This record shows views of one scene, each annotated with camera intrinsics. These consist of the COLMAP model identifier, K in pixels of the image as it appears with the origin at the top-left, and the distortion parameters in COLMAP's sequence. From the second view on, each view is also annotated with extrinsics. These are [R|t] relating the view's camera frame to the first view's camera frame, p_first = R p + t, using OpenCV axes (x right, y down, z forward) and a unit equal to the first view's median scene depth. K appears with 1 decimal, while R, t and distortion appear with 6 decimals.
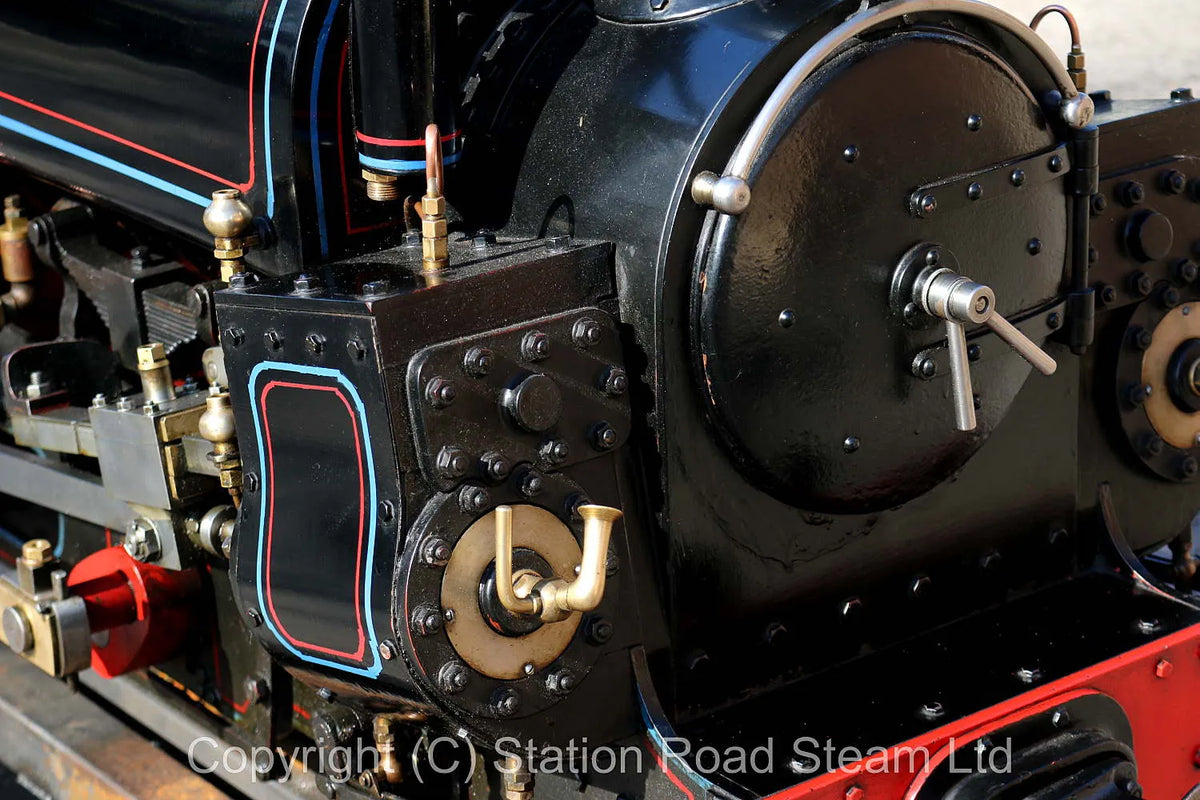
lens RADIAL K [[2850.8, 0, 600.0], [0, 2850.8, 400.0], [0, 0, 1]] dist [0.044034, 0.087953]
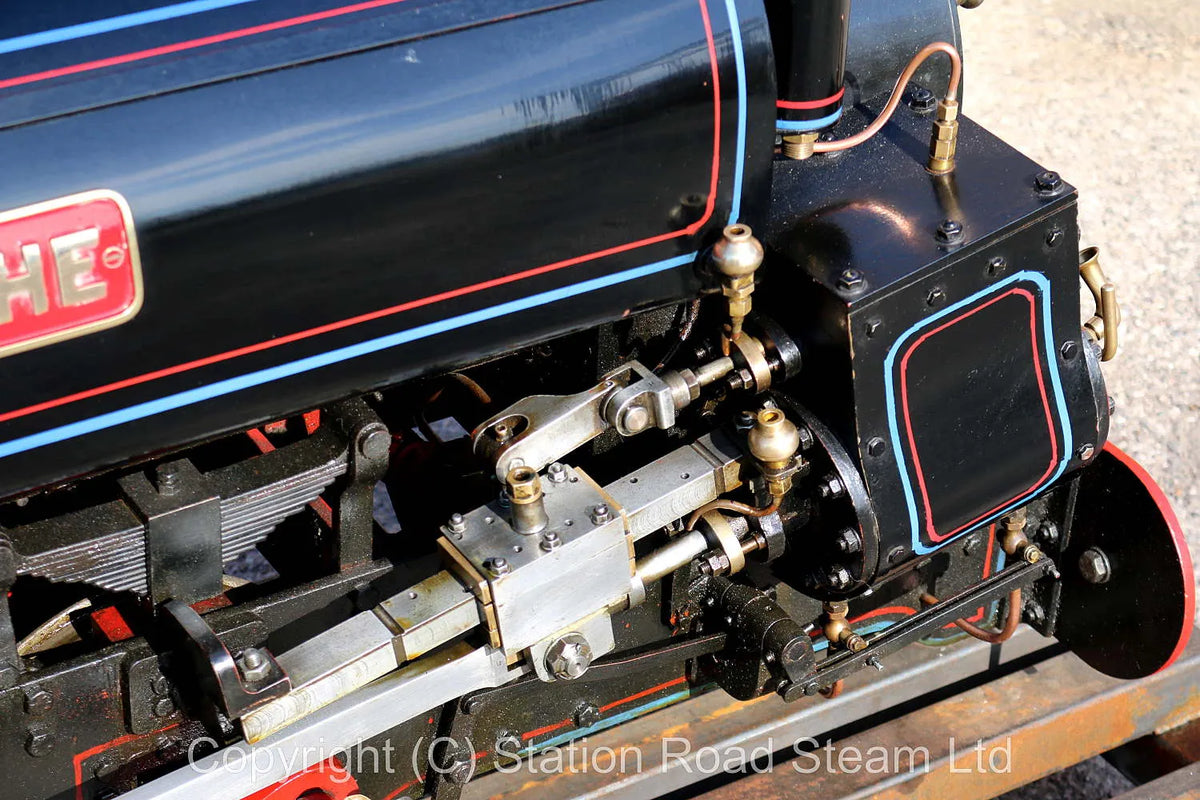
lens RADIAL K [[2850.8, 0, 600.0], [0, 2850.8, 400.0], [0, 0, 1]] dist [0.044034, 0.087953]
pose [[0.083383, -0.515248, 0.852975, -0.982053], [0.284463, 0.832648, 0.475161, -0.494641], [-0.955054, 0.203020, 0.215997, 0.842068]]
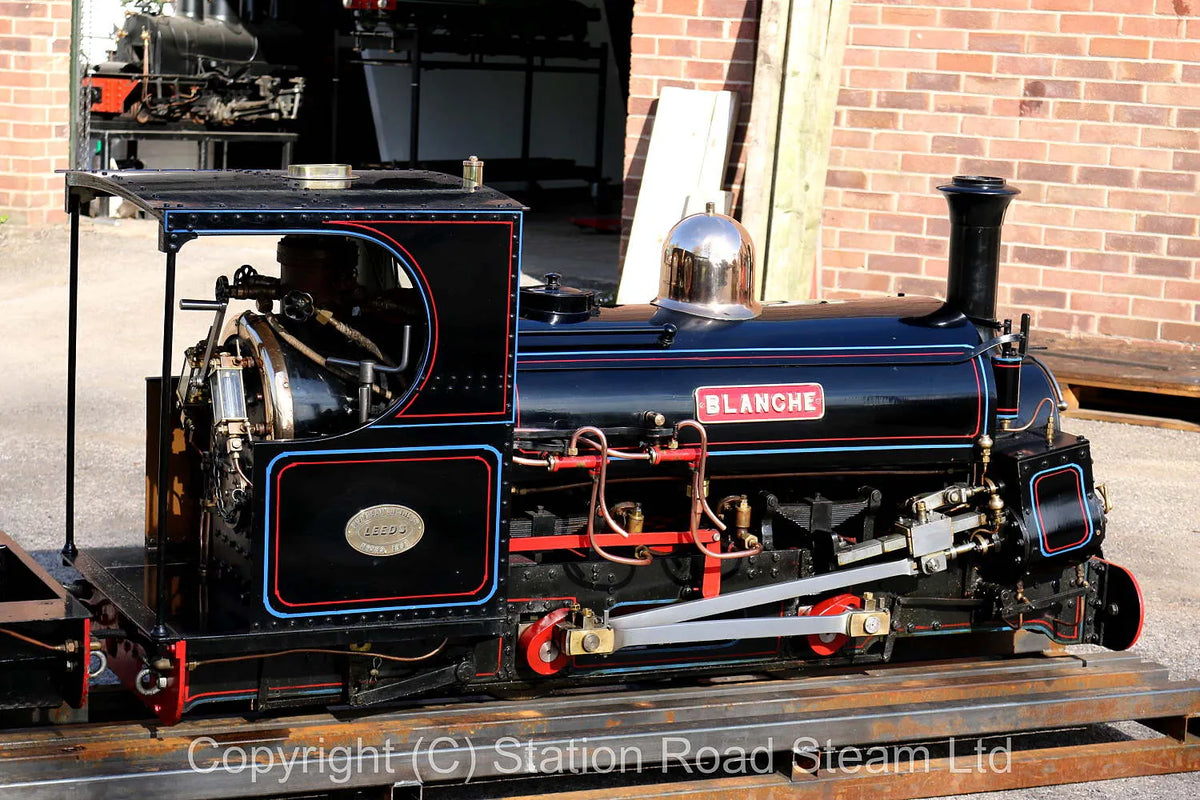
lens RADIAL K [[2626.6, 0, 560.3], [0, 2626.6, 398.0], [0, 0, 1]] dist [-0.016809, 0.317479]
pose [[0.221764, -0.118400, 0.967885, -3.194539], [0.273092, 0.960419, 0.054916, -0.417149], [-0.936078, 0.252143, 0.245320, 0.695891]]
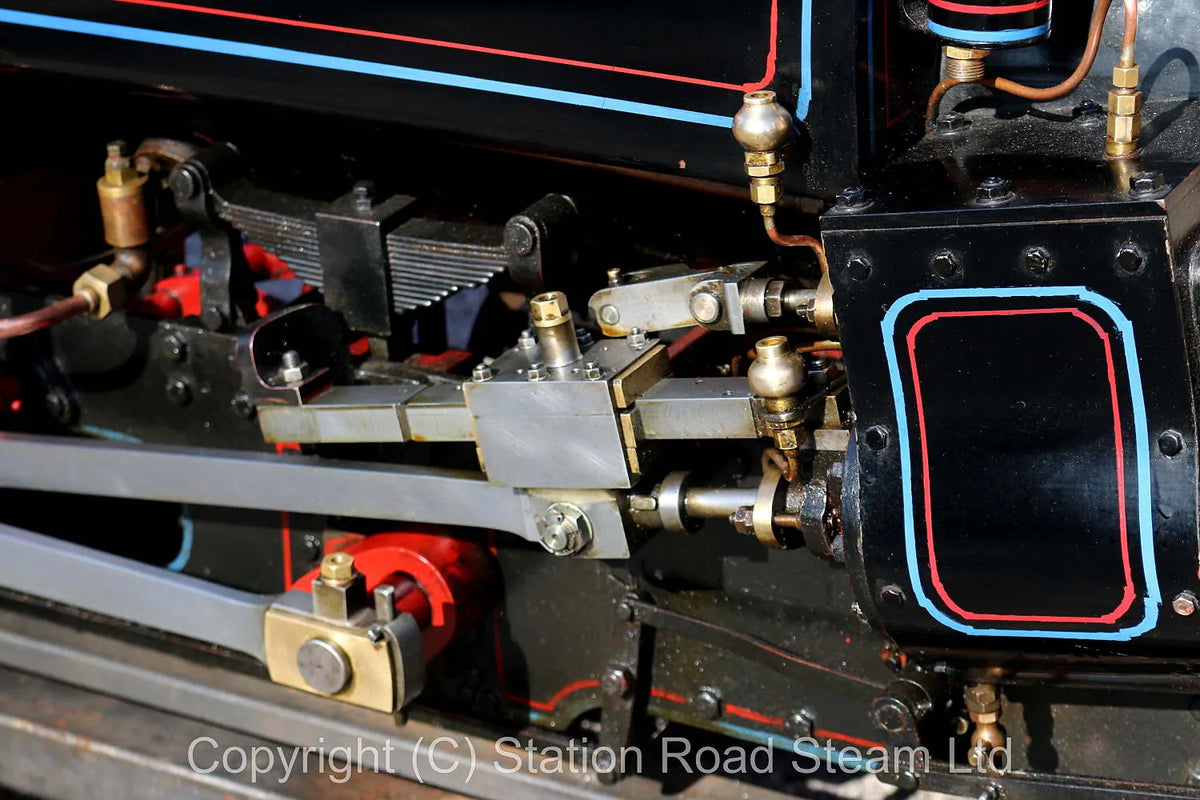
lens RADIAL K [[2850.8, 0, 600.0], [0, 2850.8, 400.0], [0, 0, 1]] dist [0.044034, 0.087953]
pose [[0.922404, -0.161396, 0.350887, -0.472678], [0.139806, 0.986420, 0.086201, -0.063057], [-0.360034, -0.030456, 0.932442, 0.246286]]
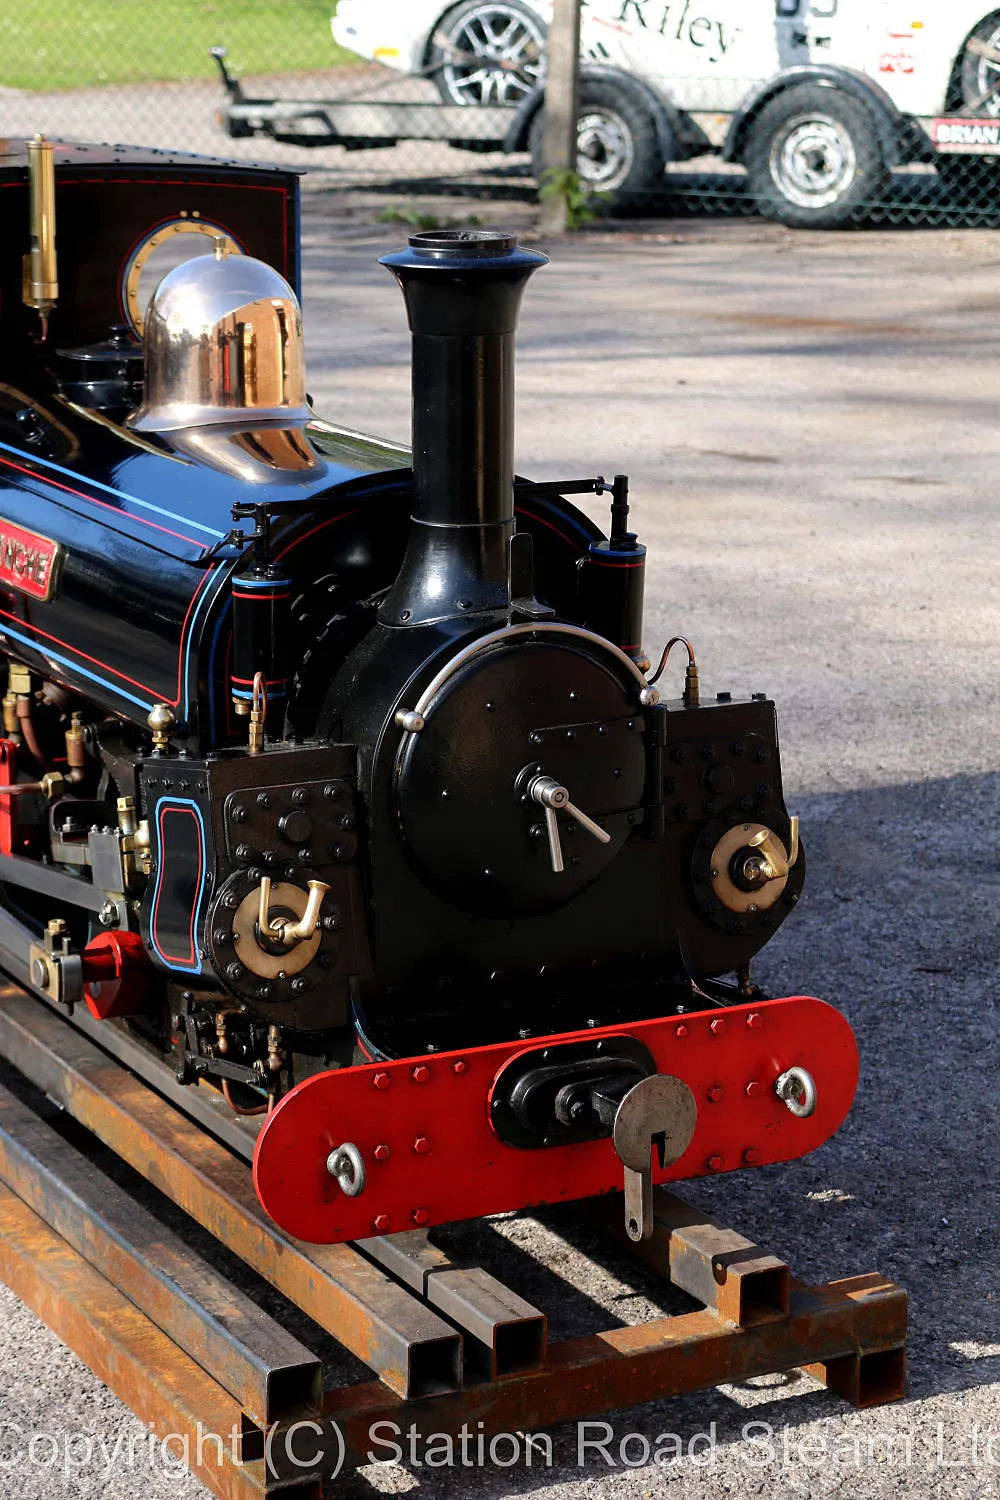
lens RADIAL K [[3563.5, 0, 499.6], [0, 3563.5, 708.3], [0, 0, 1]] dist [0.044034, 0.087953]
pose [[0.984400, 0.075722, -0.158815, 0.418520], [-0.093107, 0.990100, -0.105041, 0.139173], [0.149288, 0.118189, 0.981705, -1.111873]]
